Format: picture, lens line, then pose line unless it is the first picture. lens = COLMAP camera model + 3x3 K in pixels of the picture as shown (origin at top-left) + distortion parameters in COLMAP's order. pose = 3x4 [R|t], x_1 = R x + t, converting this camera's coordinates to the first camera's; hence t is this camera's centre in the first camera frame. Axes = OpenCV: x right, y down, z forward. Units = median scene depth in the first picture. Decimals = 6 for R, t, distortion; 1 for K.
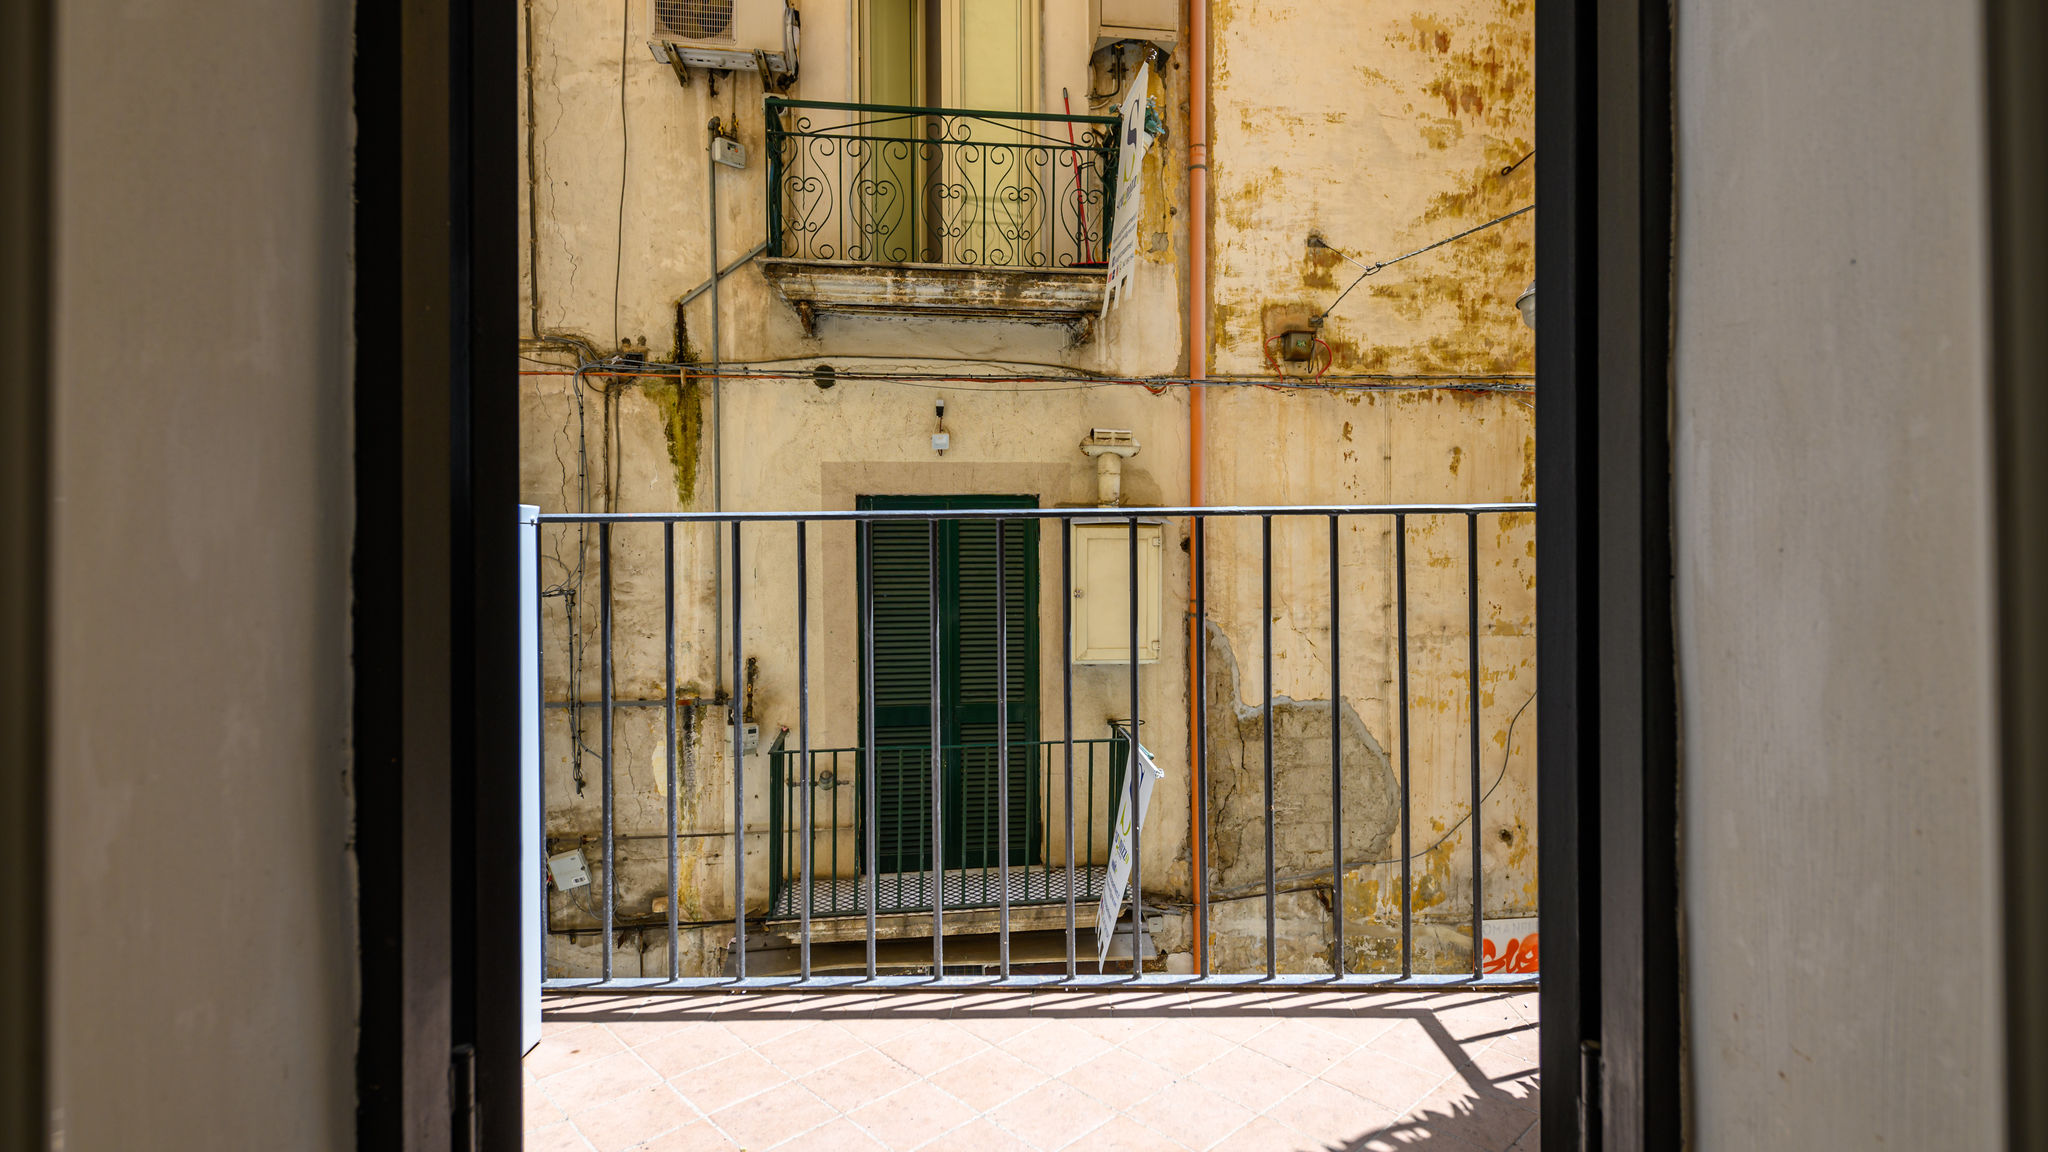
lens RADIAL K [[1035.4, 0, 1028.0], [0, 1035.4, 574.3], [0, 0, 1]] dist [0.034894, 0.000629]
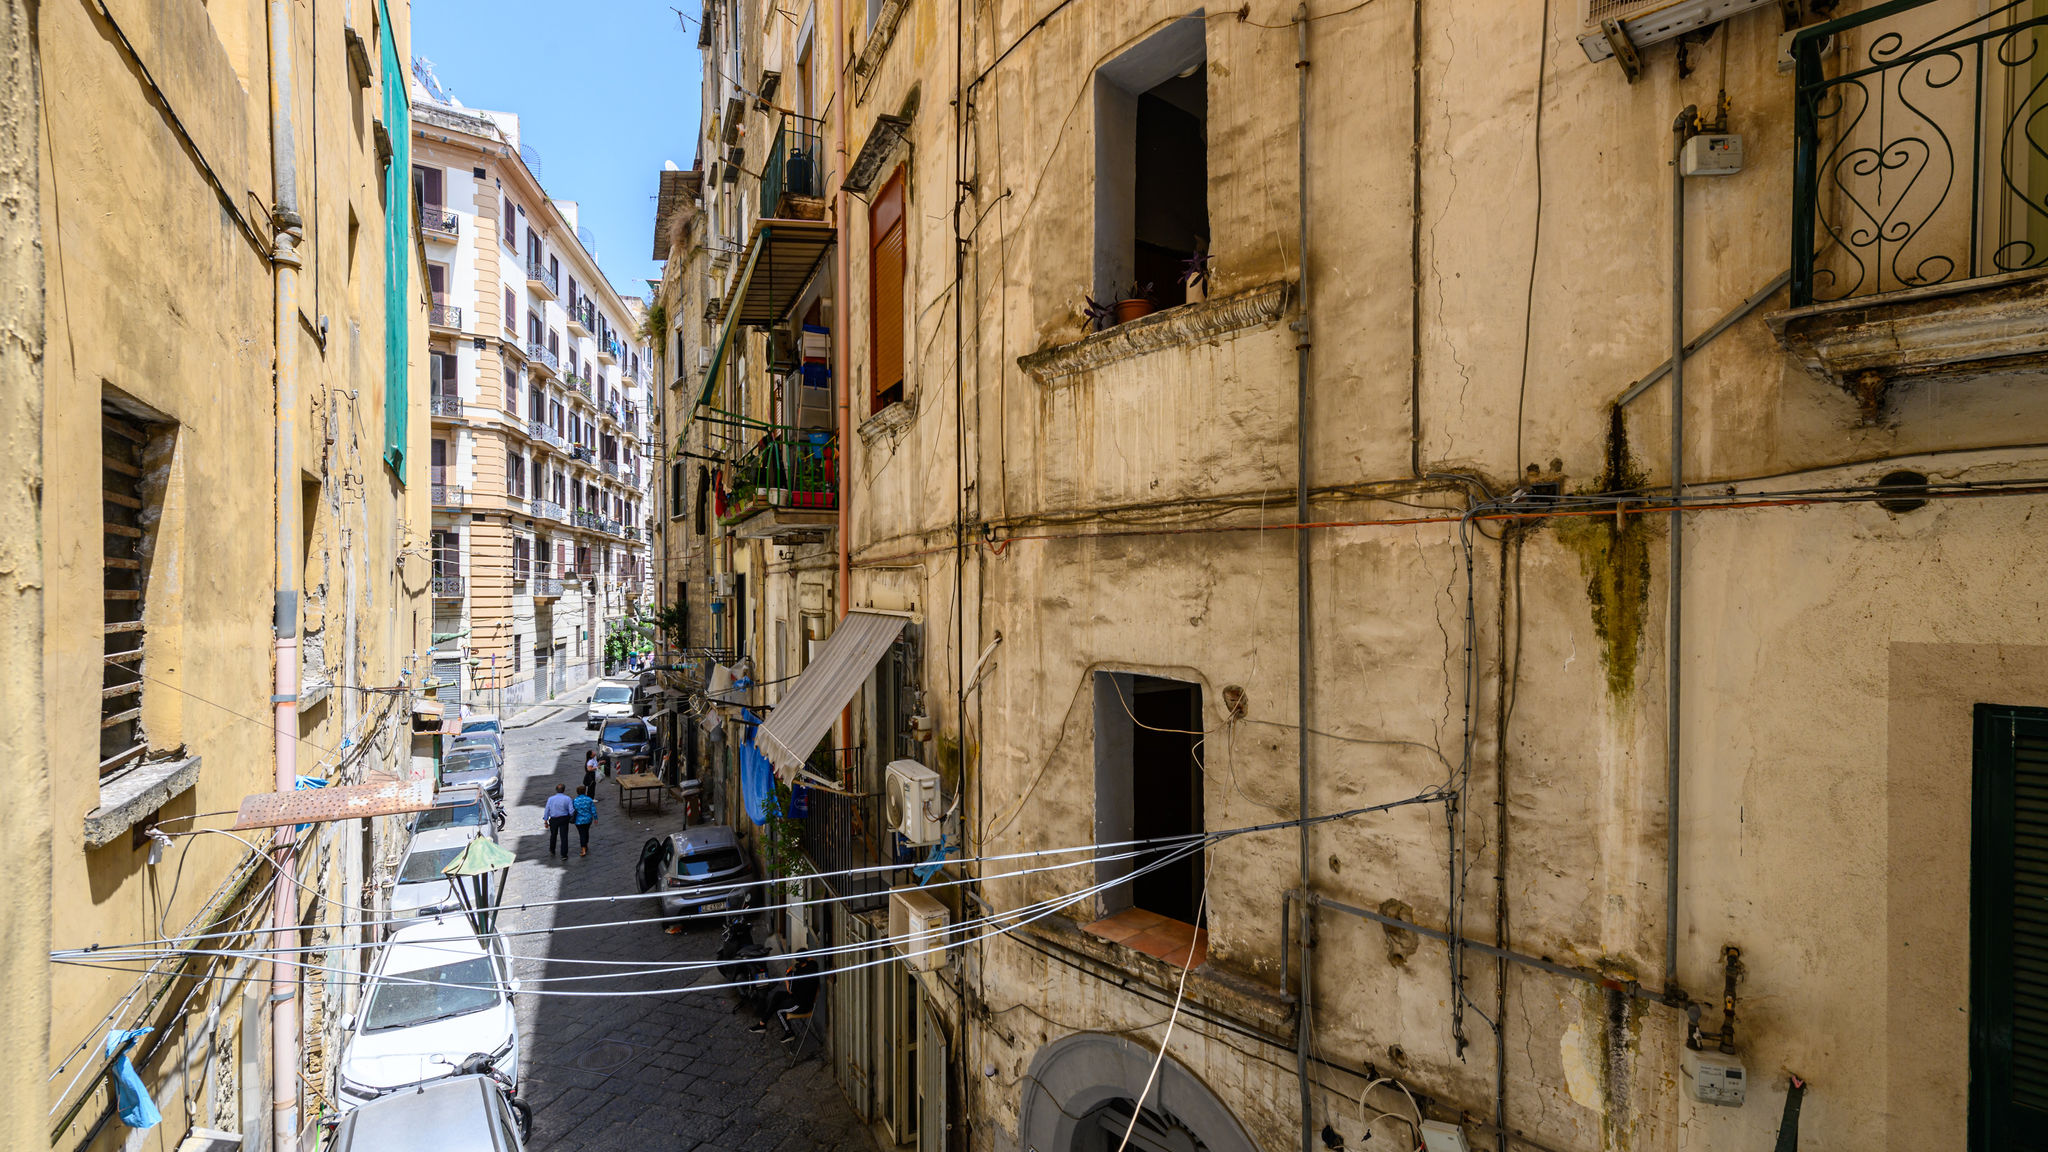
lens RADIAL K [[915.4, 0, 1040.1], [0, 915.4, 624.7], [0, 0, 1]] dist [0.004885, -0.001460]
pose [[0.648320, 0.019565, -0.761116, -0.118306], [-0.006423, 0.999775, 0.020229, -0.124901], [0.761340, -0.008226, 0.648300, 0.319572]]
